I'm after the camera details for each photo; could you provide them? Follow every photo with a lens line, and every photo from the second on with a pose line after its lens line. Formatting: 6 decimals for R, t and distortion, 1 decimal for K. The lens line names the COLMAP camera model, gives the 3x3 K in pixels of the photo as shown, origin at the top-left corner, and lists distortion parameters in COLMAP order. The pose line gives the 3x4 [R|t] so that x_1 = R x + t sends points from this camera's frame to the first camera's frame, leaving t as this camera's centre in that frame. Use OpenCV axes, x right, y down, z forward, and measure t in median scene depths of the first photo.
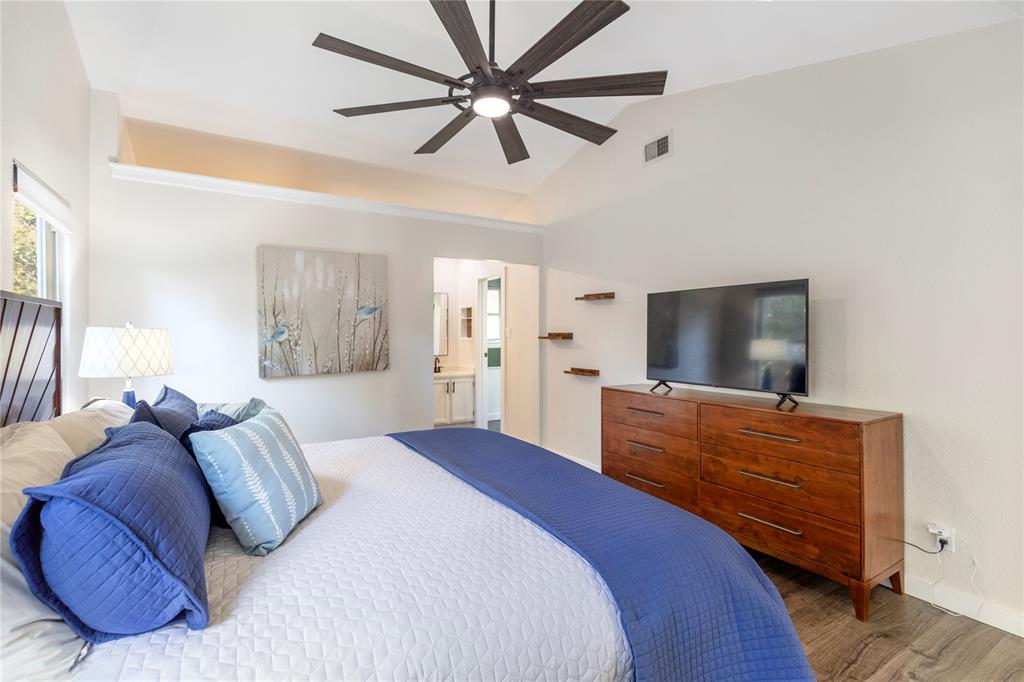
lens RADIAL K [[470.3, 0, 518.1], [0, 470.3, 339.9], [0, 0, 1]] dist [0.007614, -0.002492]
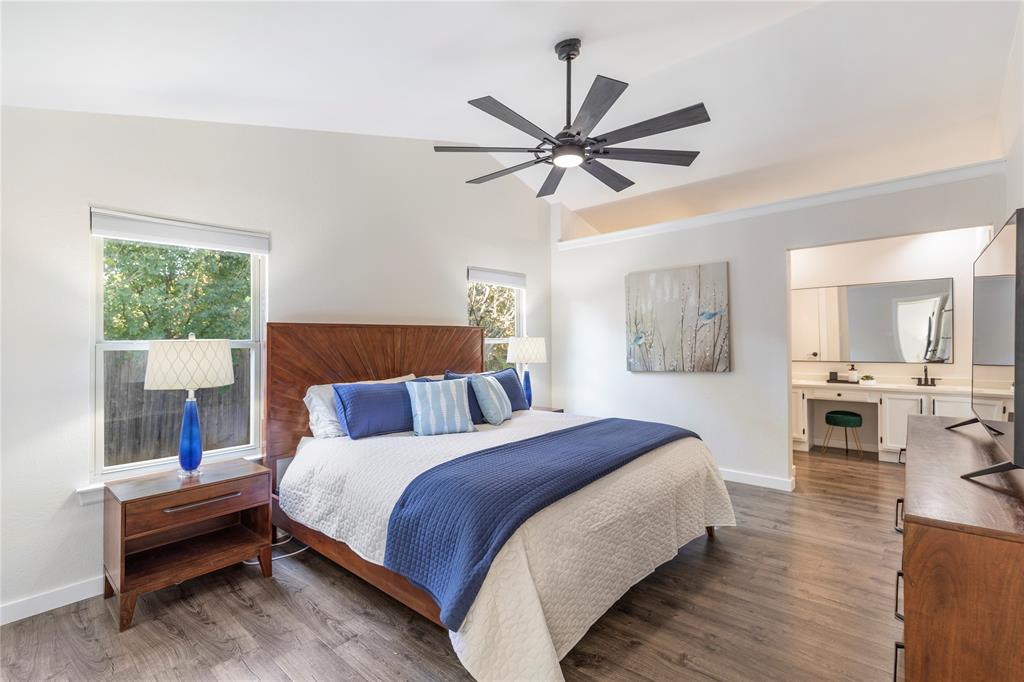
lens RADIAL K [[470.3, 0, 517.3], [0, 470.3, 340.3], [0, 0, 1]] dist [0.007614, -0.002492]
pose [[0.296092, -0.008415, -0.955122, 0.621319], [0.002498, 0.999965, -0.008035, 0.001337], [0.955156, -0.000007, 0.296102, 0.272629]]
